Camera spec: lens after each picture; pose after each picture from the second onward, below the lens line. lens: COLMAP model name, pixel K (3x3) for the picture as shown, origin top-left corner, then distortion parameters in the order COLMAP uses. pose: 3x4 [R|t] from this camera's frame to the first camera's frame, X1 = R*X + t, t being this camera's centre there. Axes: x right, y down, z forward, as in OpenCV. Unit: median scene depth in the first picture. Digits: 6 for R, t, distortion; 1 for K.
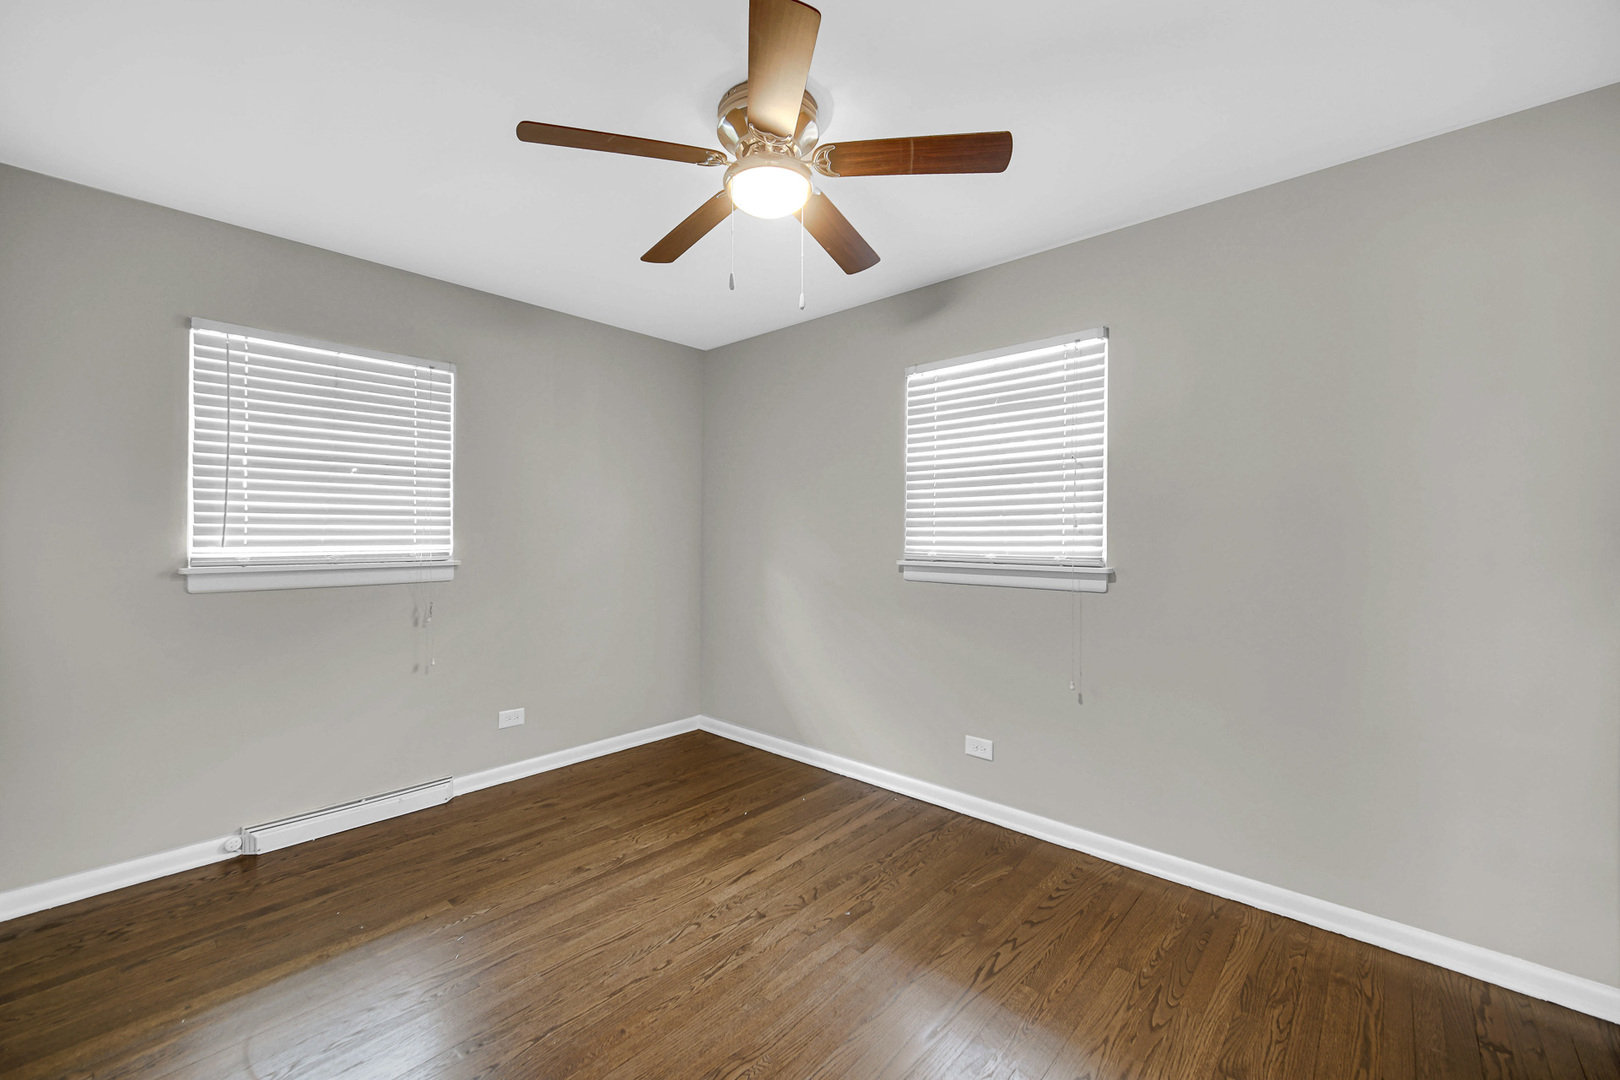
lens RADIAL K [[640.9, 0, 821.9], [0, 640.9, 544.1], [0, 0, 1]] dist [0.001968, 0.000141]
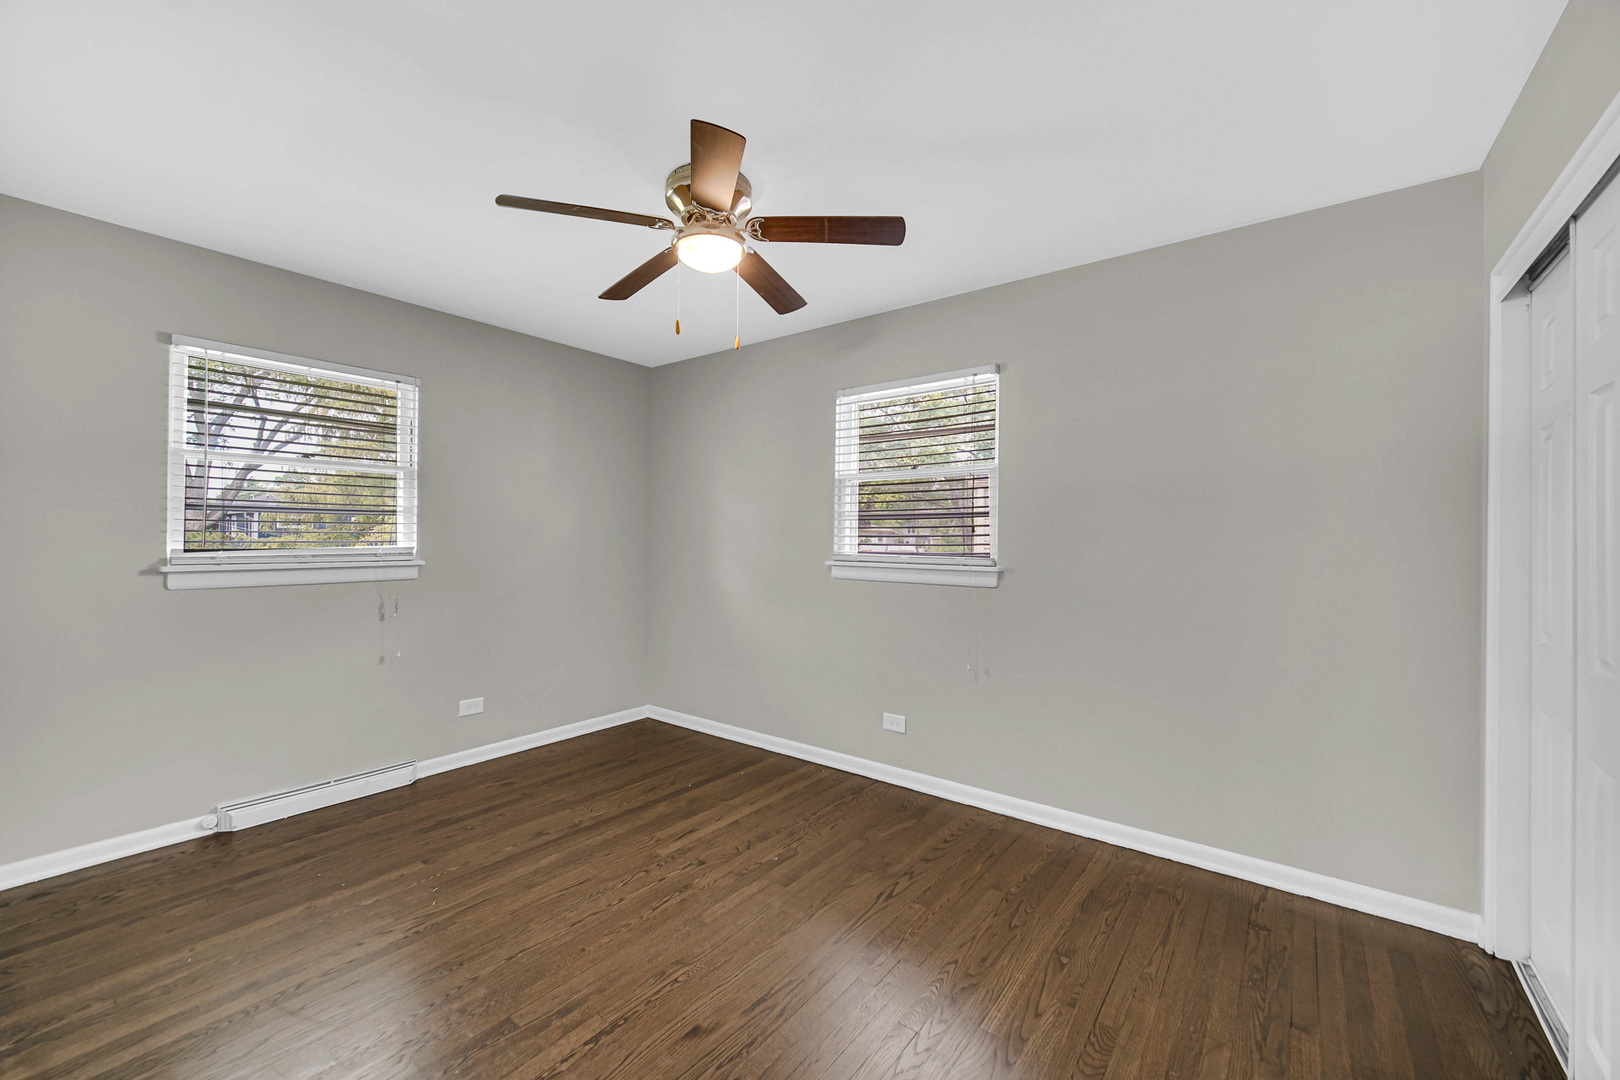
lens RADIAL K [[640.9, 0, 816.4], [0, 640.9, 545.0], [0, 0, 1]] dist [0.001968, 0.000141]
pose [[0.997680, 0.003447, 0.067989, 0.034179], [-0.003111, 0.999982, -0.005051, 0.004215], [-0.068005, 0.004828, 0.997673, -0.190663]]
